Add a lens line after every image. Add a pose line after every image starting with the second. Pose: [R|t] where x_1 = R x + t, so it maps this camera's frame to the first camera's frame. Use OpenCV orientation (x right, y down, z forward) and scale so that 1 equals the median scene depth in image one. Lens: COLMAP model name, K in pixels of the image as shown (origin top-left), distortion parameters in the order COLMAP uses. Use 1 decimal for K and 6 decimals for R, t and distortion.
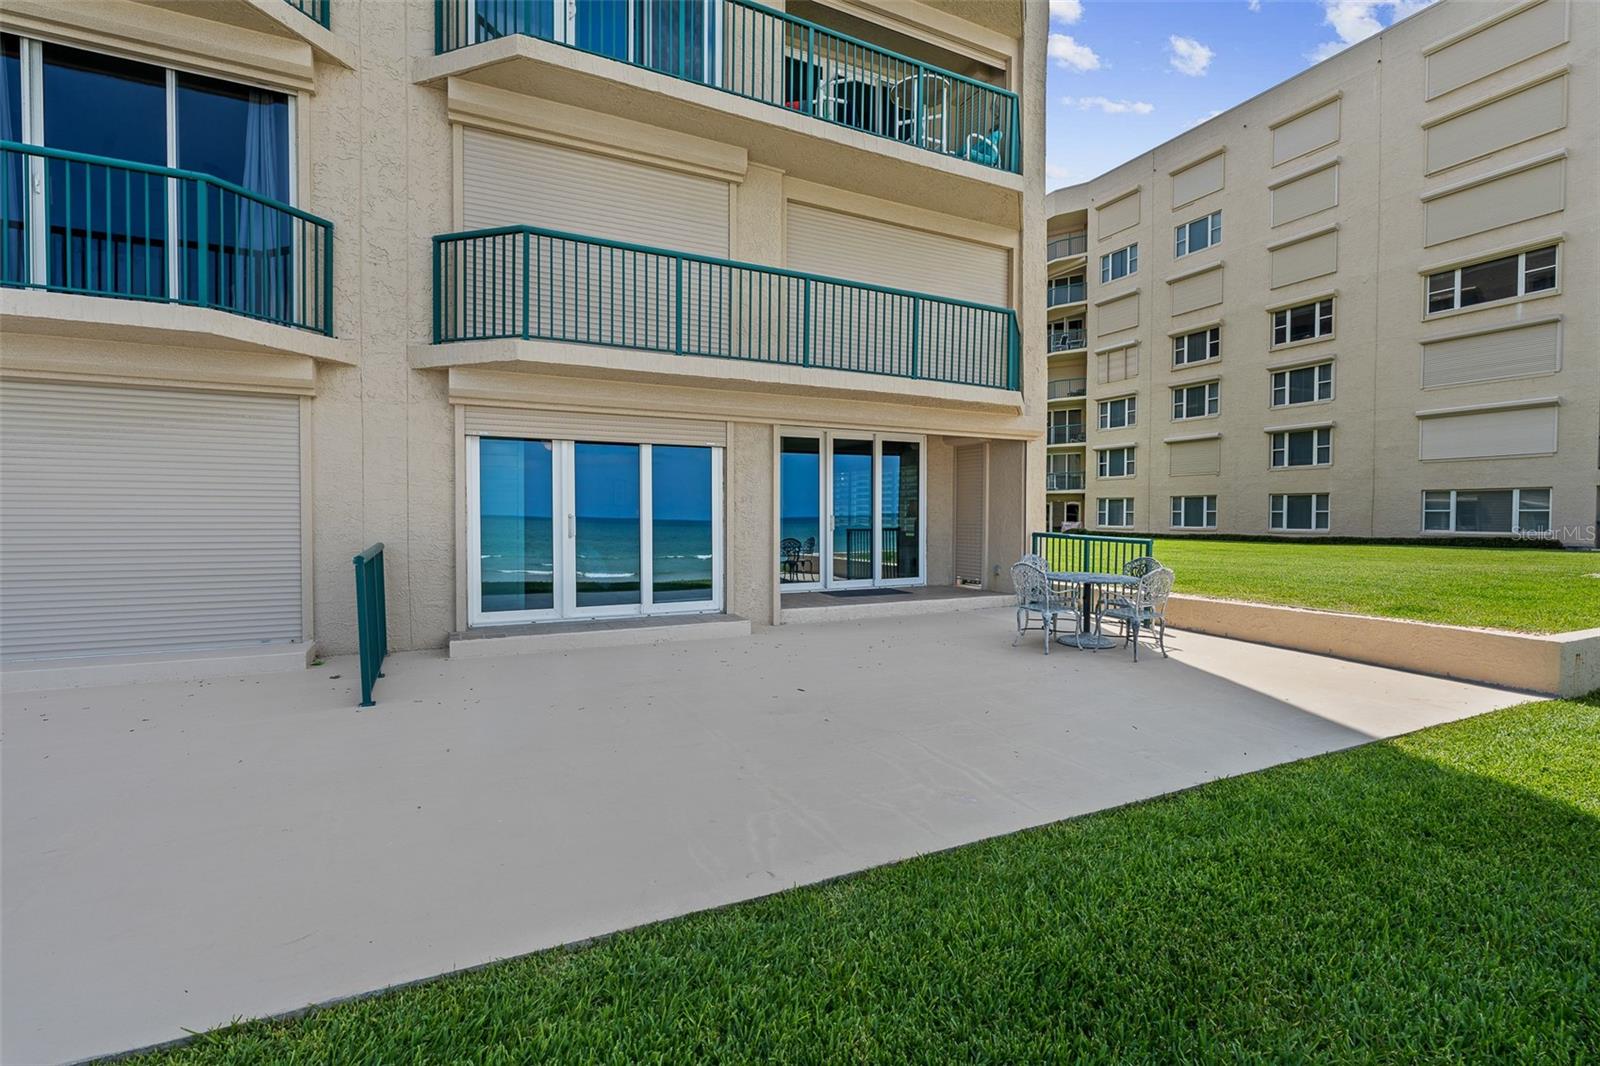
lens RADIAL K [[725.6, 0, 800.0], [0, 725.6, 533.0], [0, 0, 1]] dist [-0.003694, 0.000626]
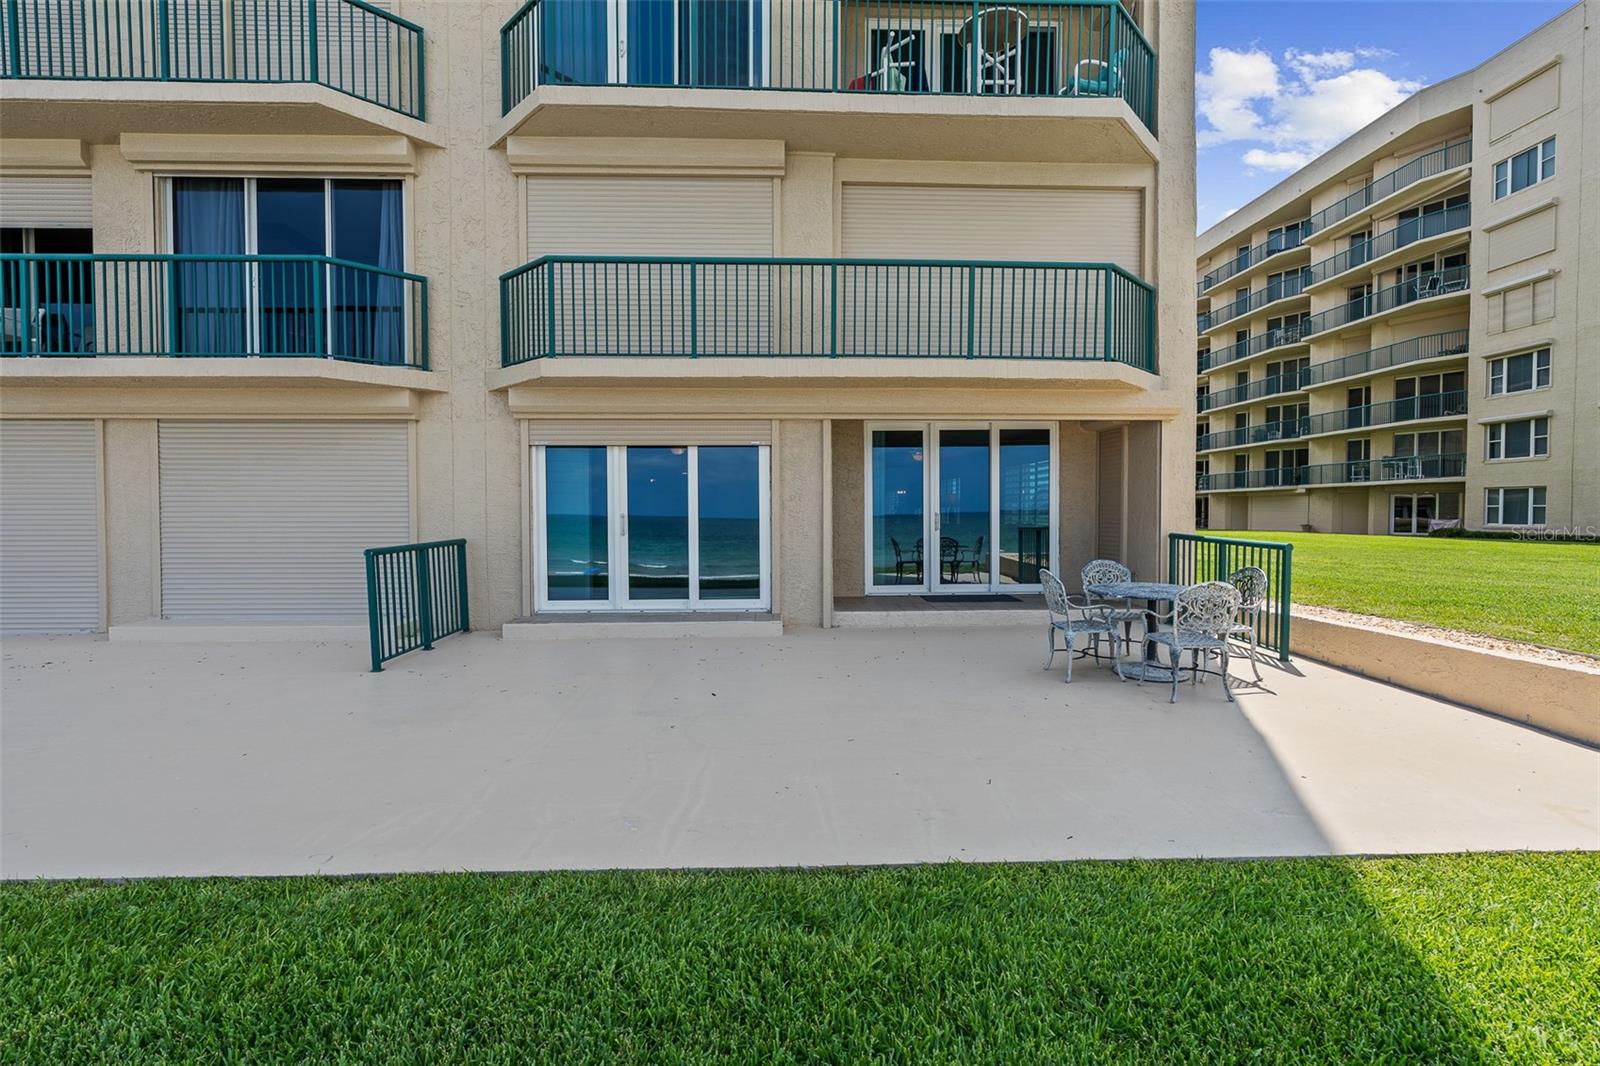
lens RADIAL K [[725.6, 0, 800.0], [0, 725.6, 533.0], [0, 0, 1]] dist [-0.003694, 0.000626]
pose [[0.910042, 0.006556, -0.414463, 0.356980], [-0.005491, 0.999978, 0.003760, -0.002753], [0.414479, -0.001146, 0.910058, 0.117044]]
